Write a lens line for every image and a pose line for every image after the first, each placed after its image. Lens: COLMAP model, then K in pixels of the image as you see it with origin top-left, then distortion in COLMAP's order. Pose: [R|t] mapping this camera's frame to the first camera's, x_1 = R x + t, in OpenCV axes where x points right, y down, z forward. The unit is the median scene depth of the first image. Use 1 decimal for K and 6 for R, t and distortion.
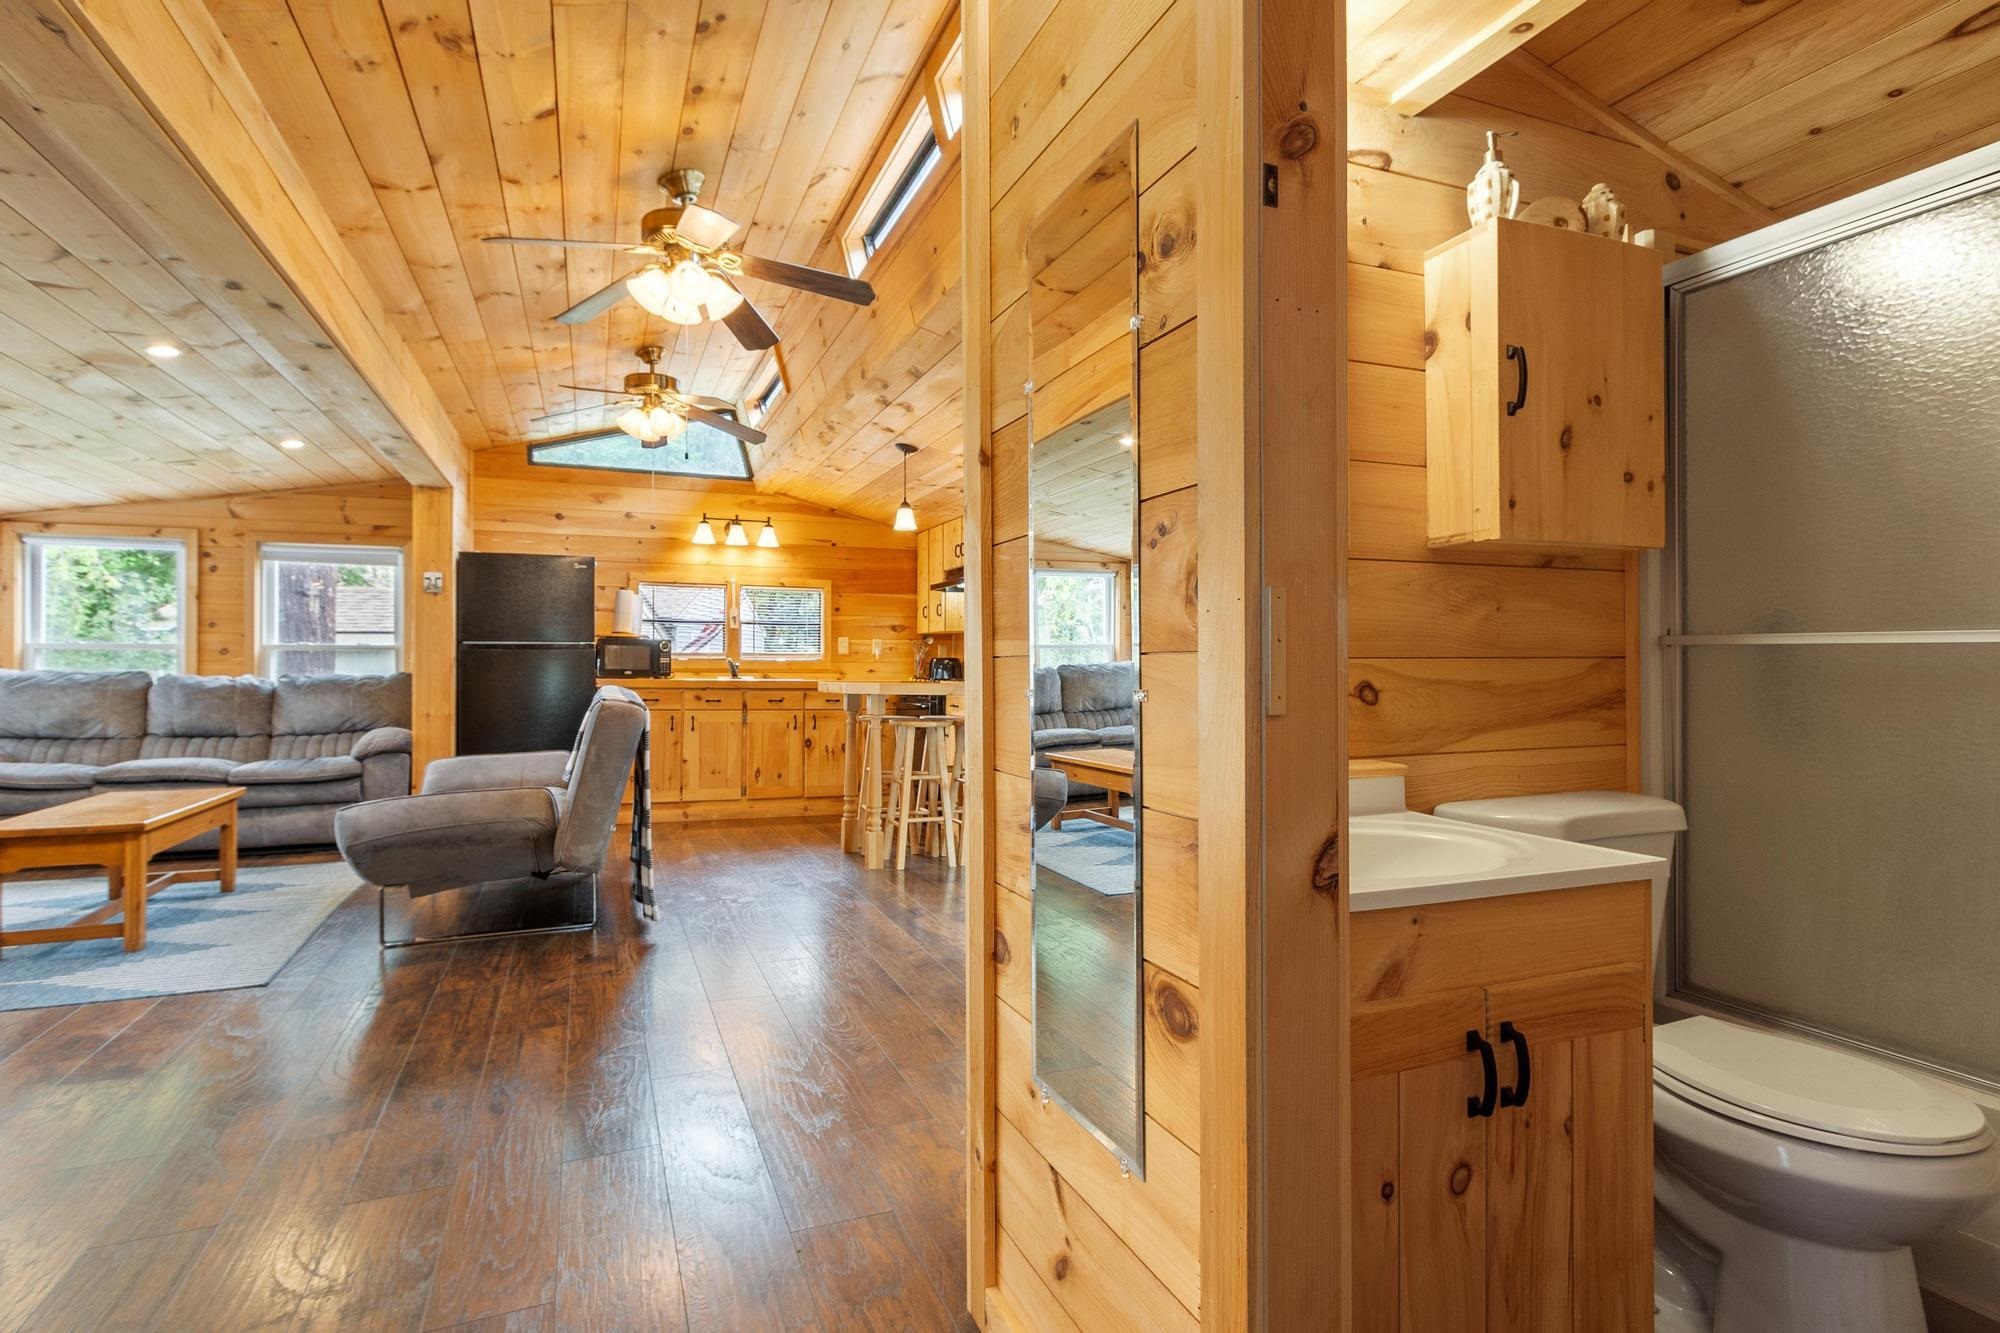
lens RADIAL K [[1016.9, 0, 984.4], [0, 1016.9, 658.3], [0, 0, 1]] dist [0.002912, -0.000900]
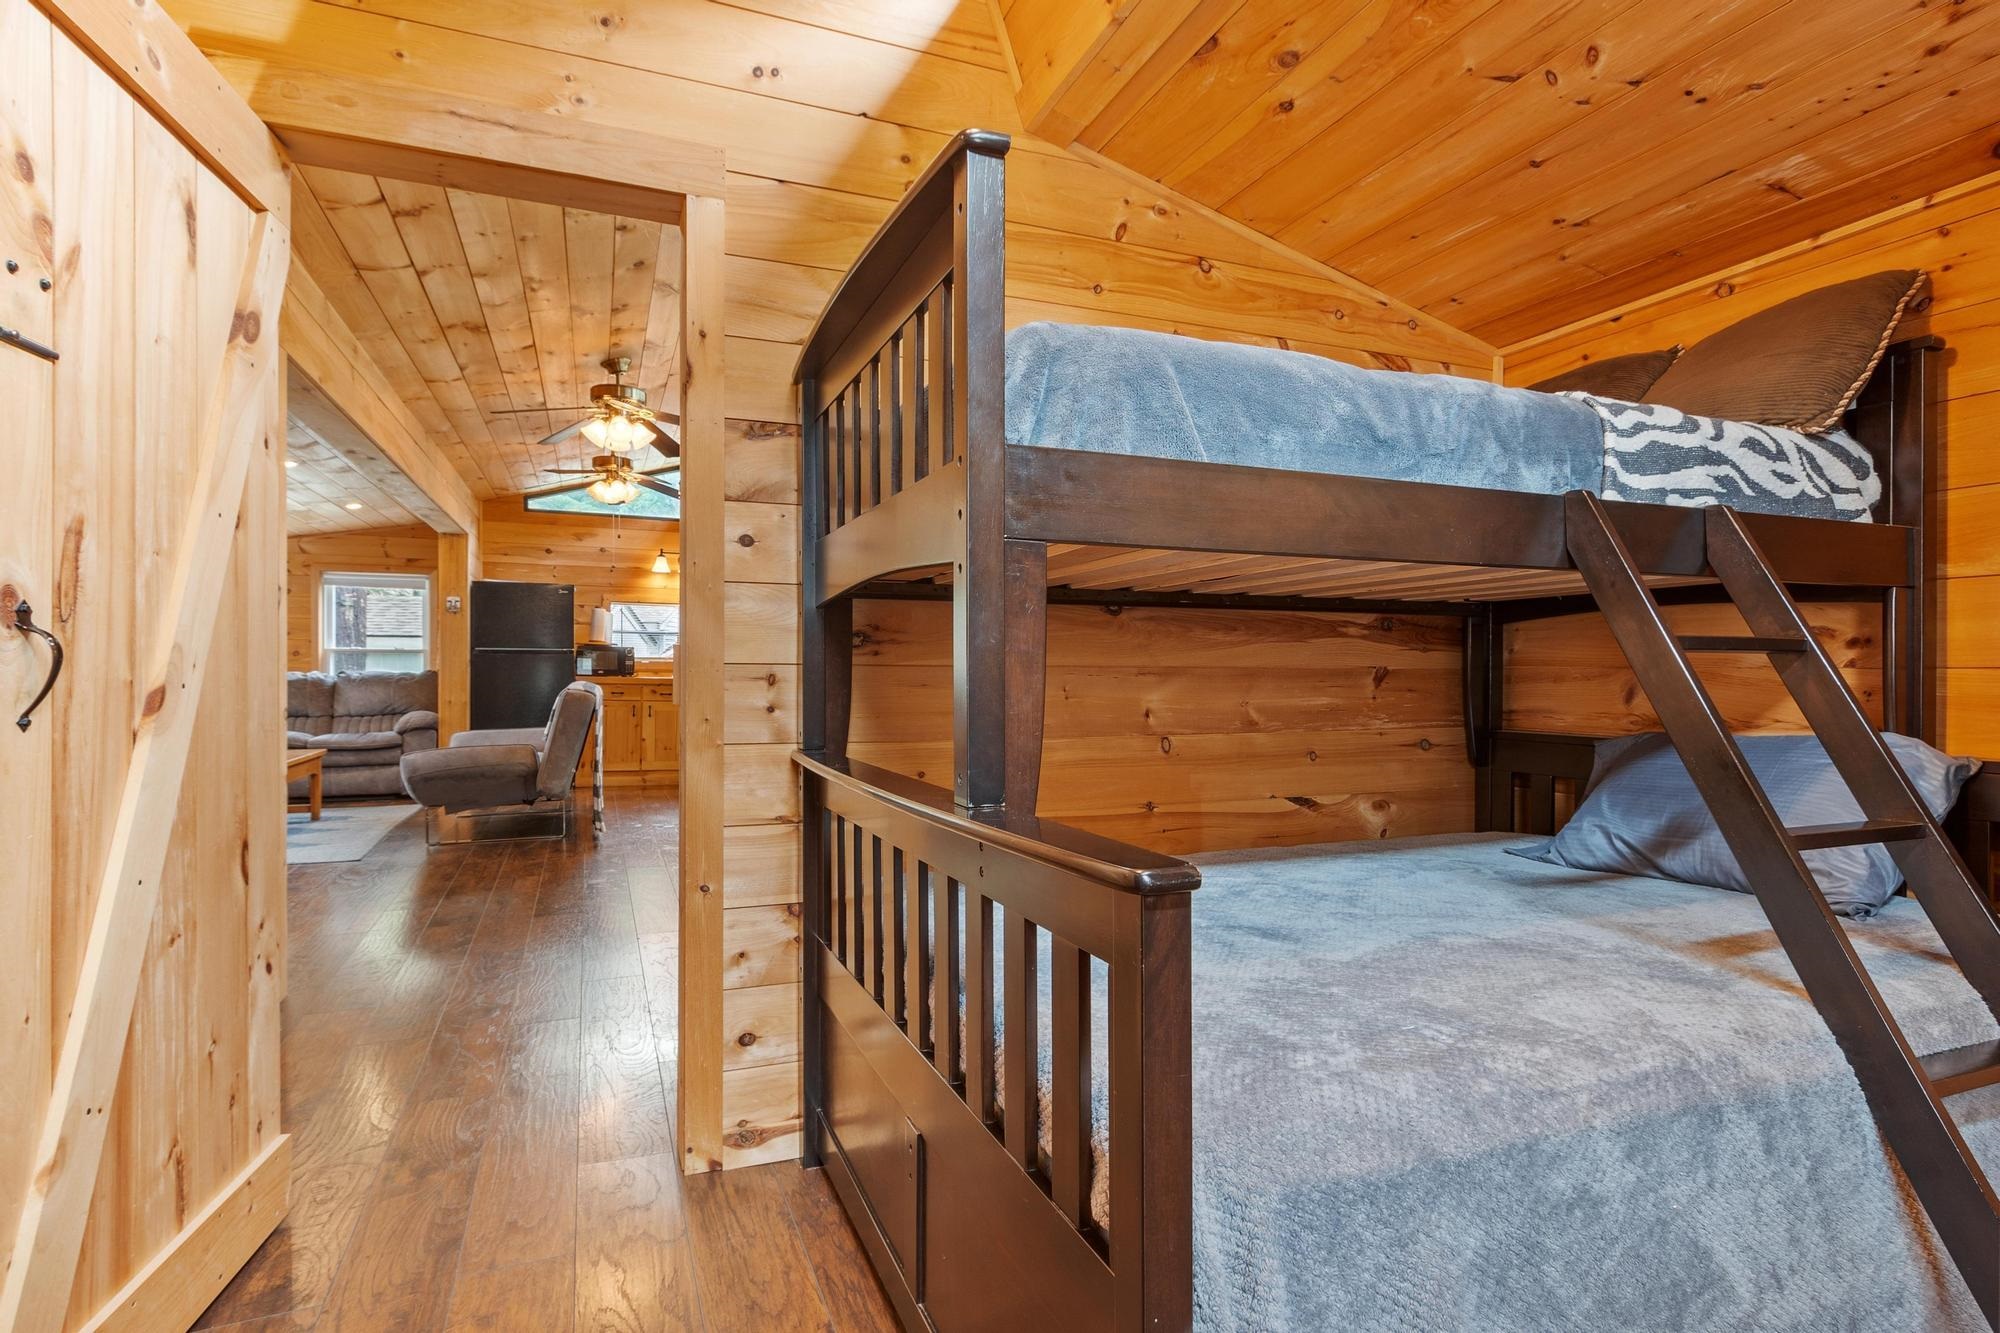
lens RADIAL K [[1016.9, 0, 988.3], [0, 1016.9, 681.0], [0, 0, 1]] dist [0.002912, -0.000900]
pose [[0.999967, 0.008100, -0.000296, 0.162341], [-0.008092, 0.999764, 0.020179, -0.005258], [0.000459, -0.020176, 0.999796, -0.336694]]
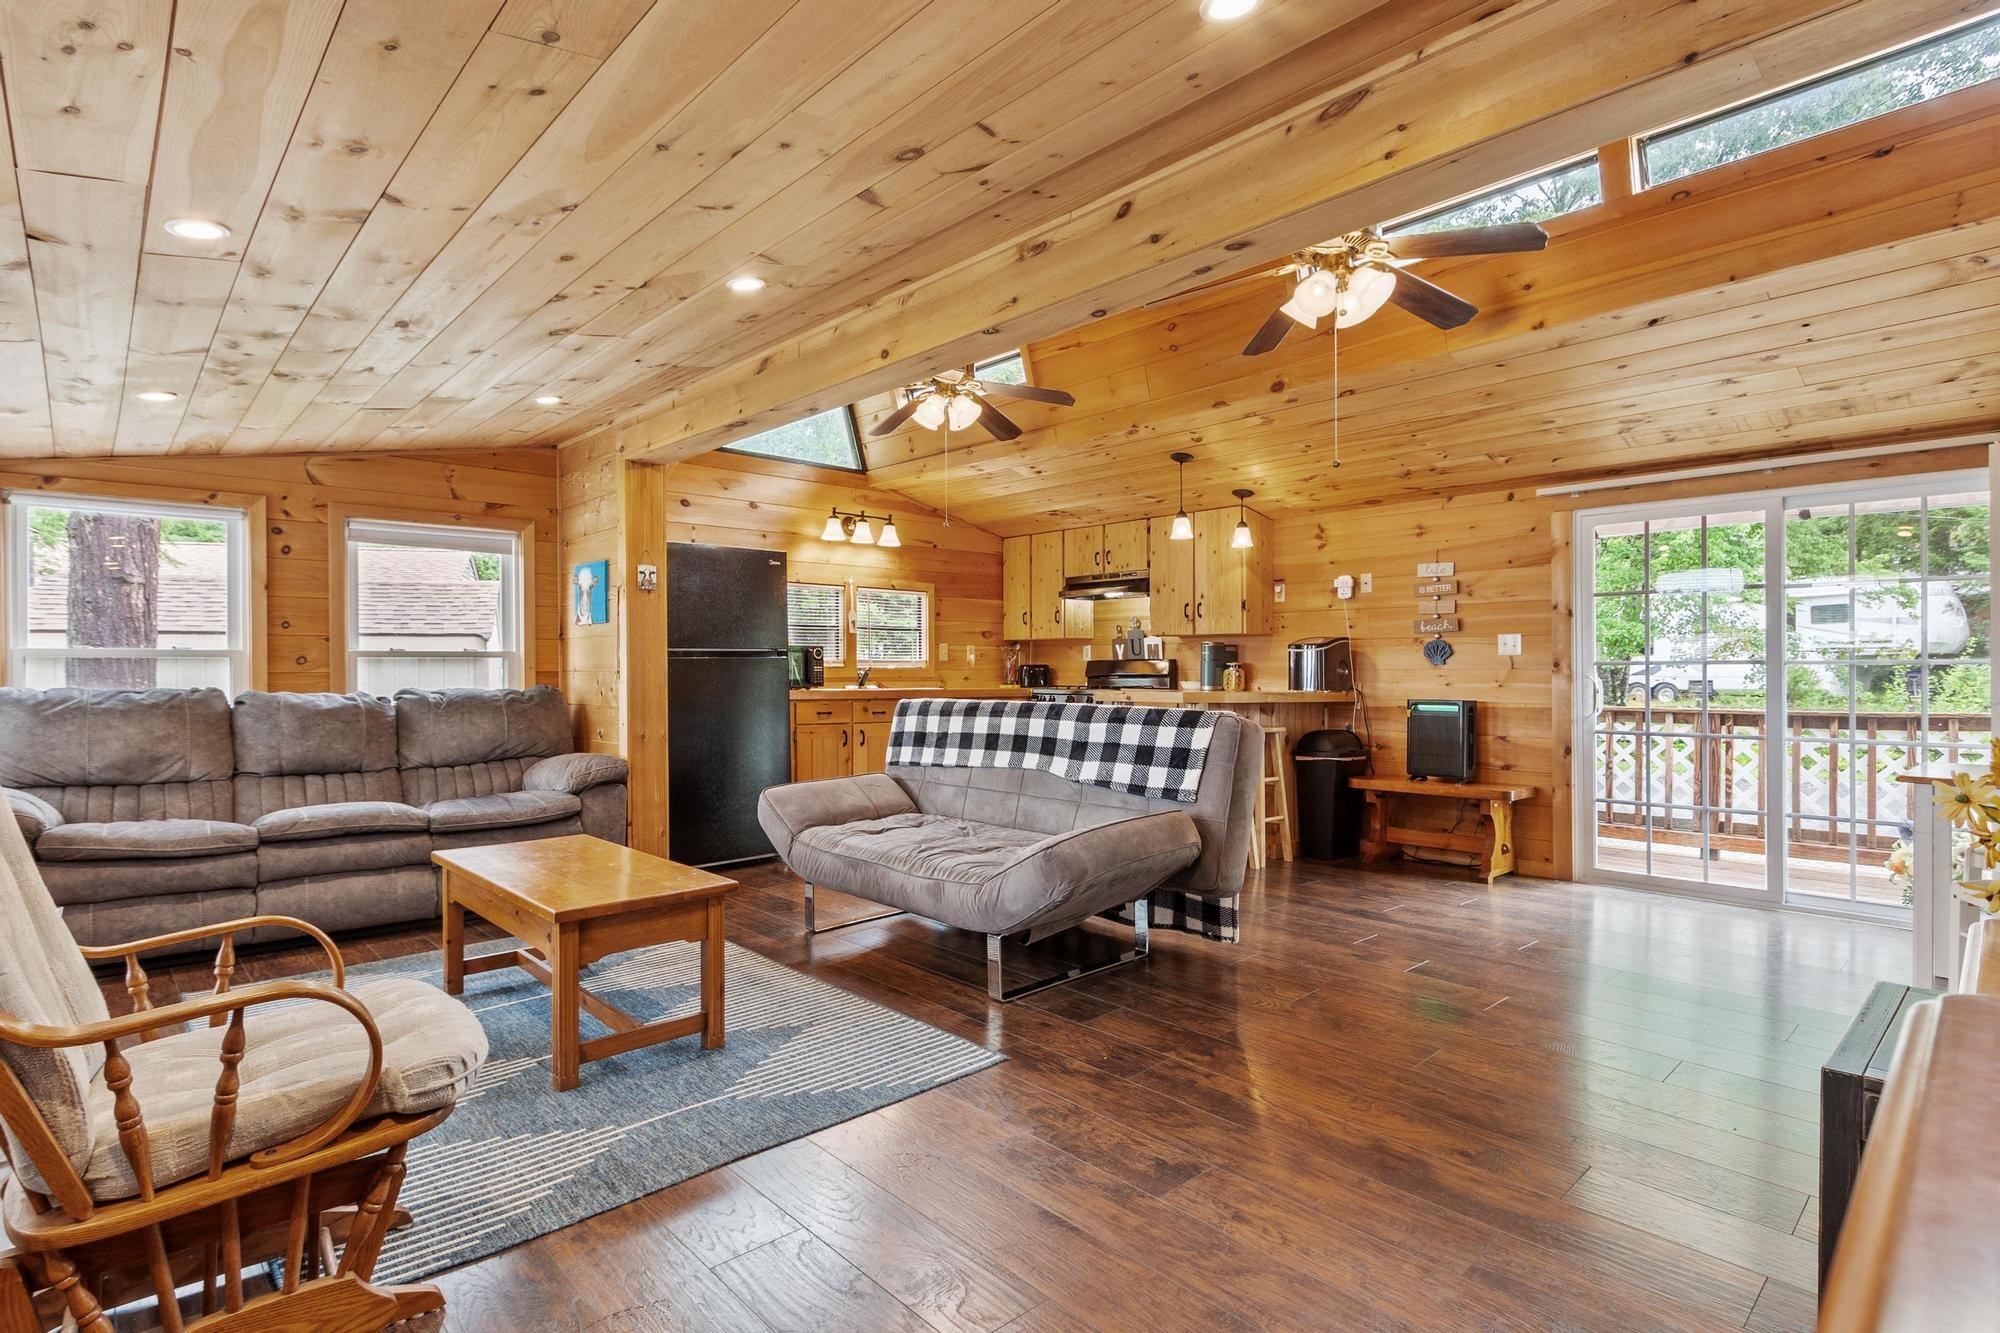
lens RADIAL K [[1016.9, 0, 990.7], [0, 1016.9, 661.8], [0, 0, 1]] dist [0.002912, -0.000900]
pose [[0.934448, -0.001911, 0.356094, -0.543276], [0.001407, 0.999998, 0.001674, -0.006088], [-0.356096, -0.001063, 0.934449, 0.113988]]
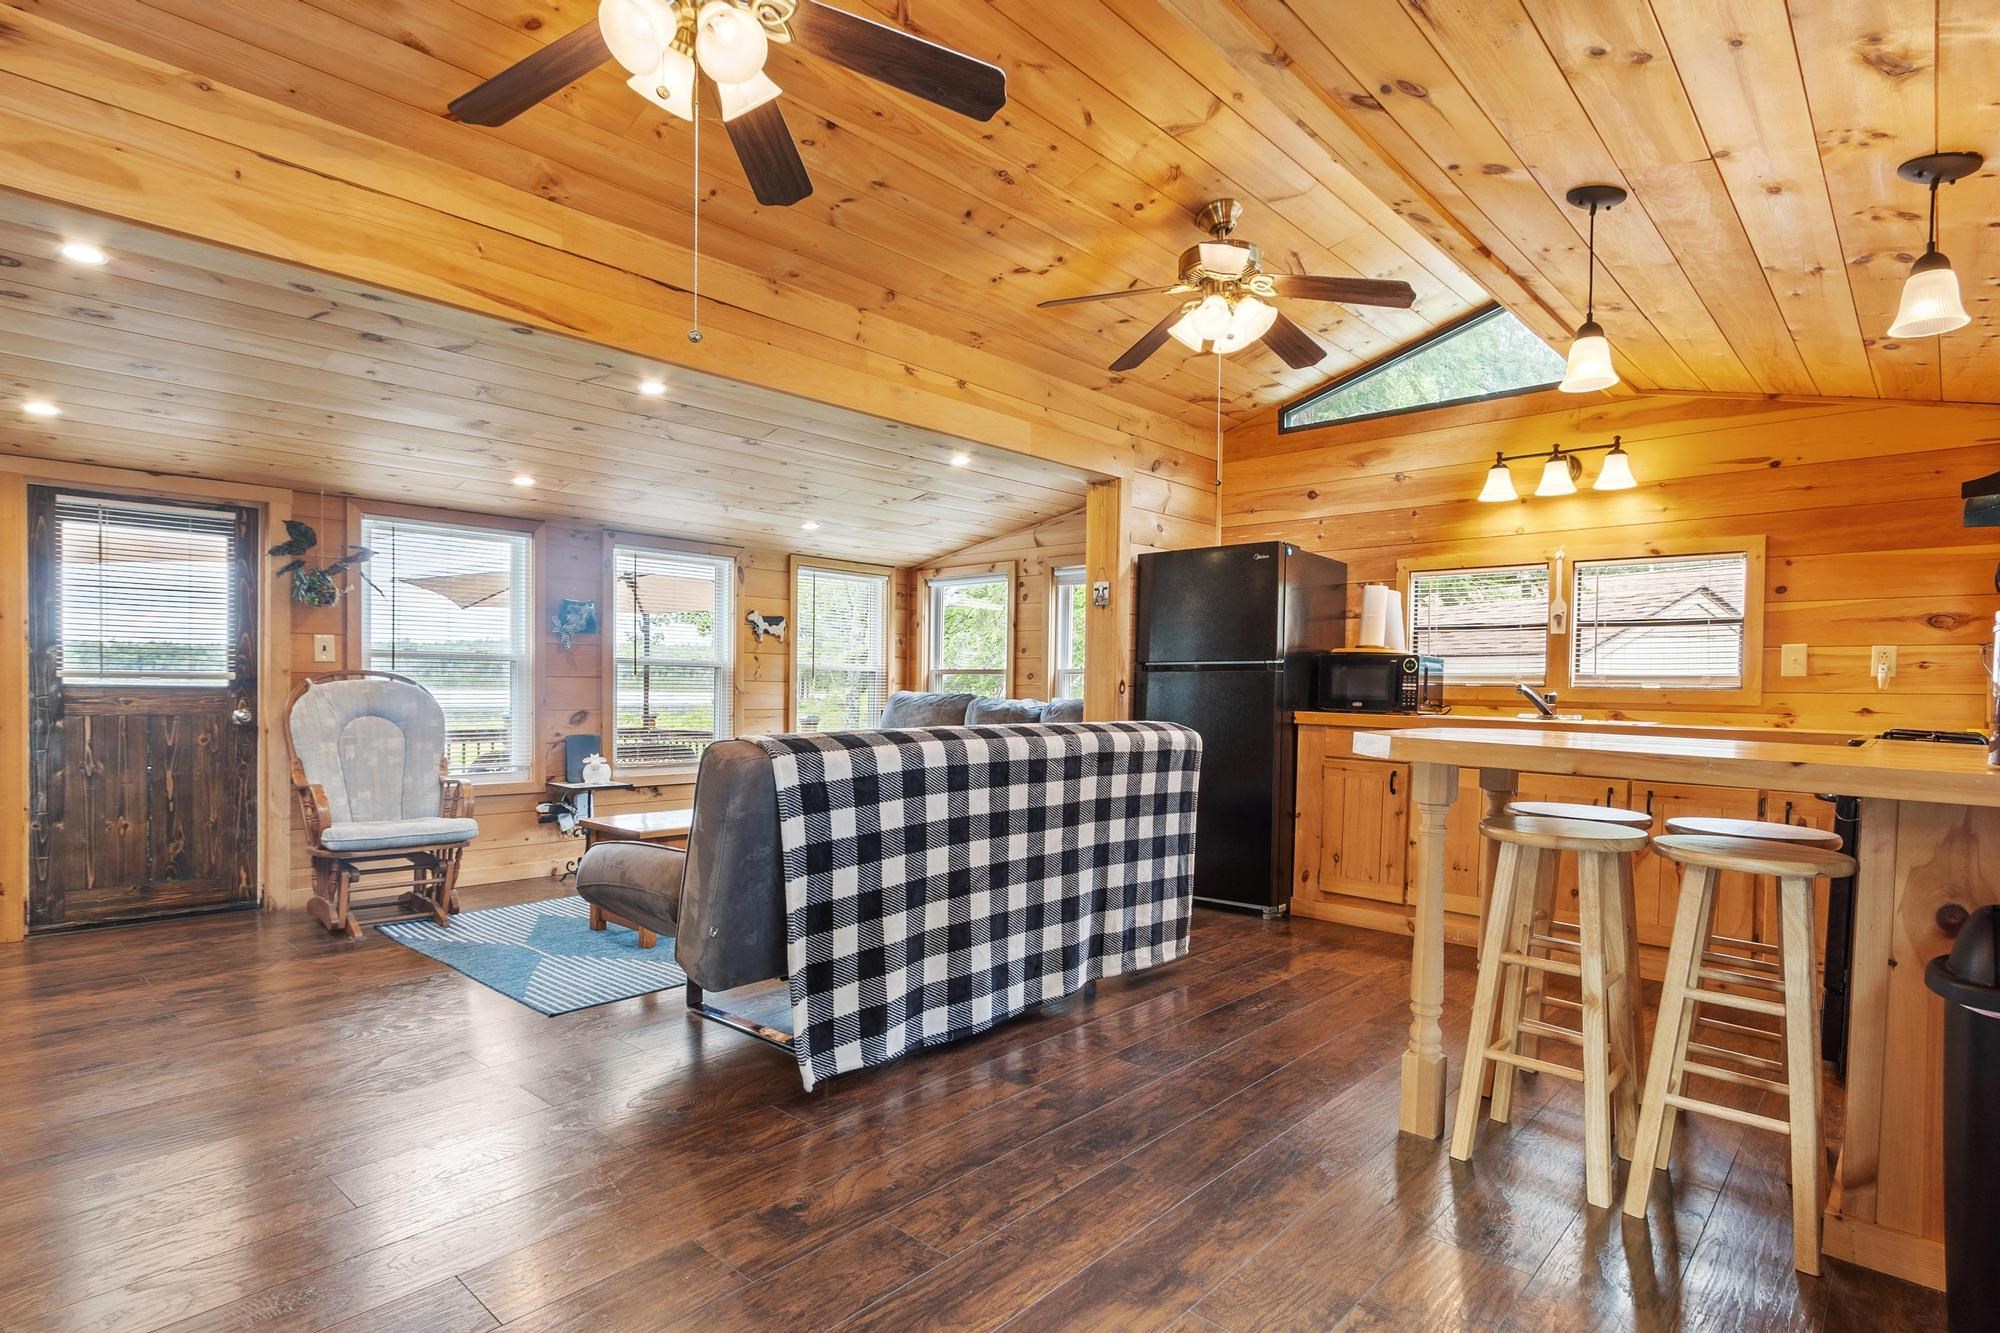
lens RADIAL K [[1016.9, 0, 1005.2], [0, 1016.9, 708.3], [0, 0, 1]] dist [0.002912, -0.000900]
pose [[0.440286, 0.023872, -0.897540, 0.181493], [-0.004092, 0.999689, 0.024582, 0.000947], [0.897848, -0.007150, 0.440247, 0.521751]]
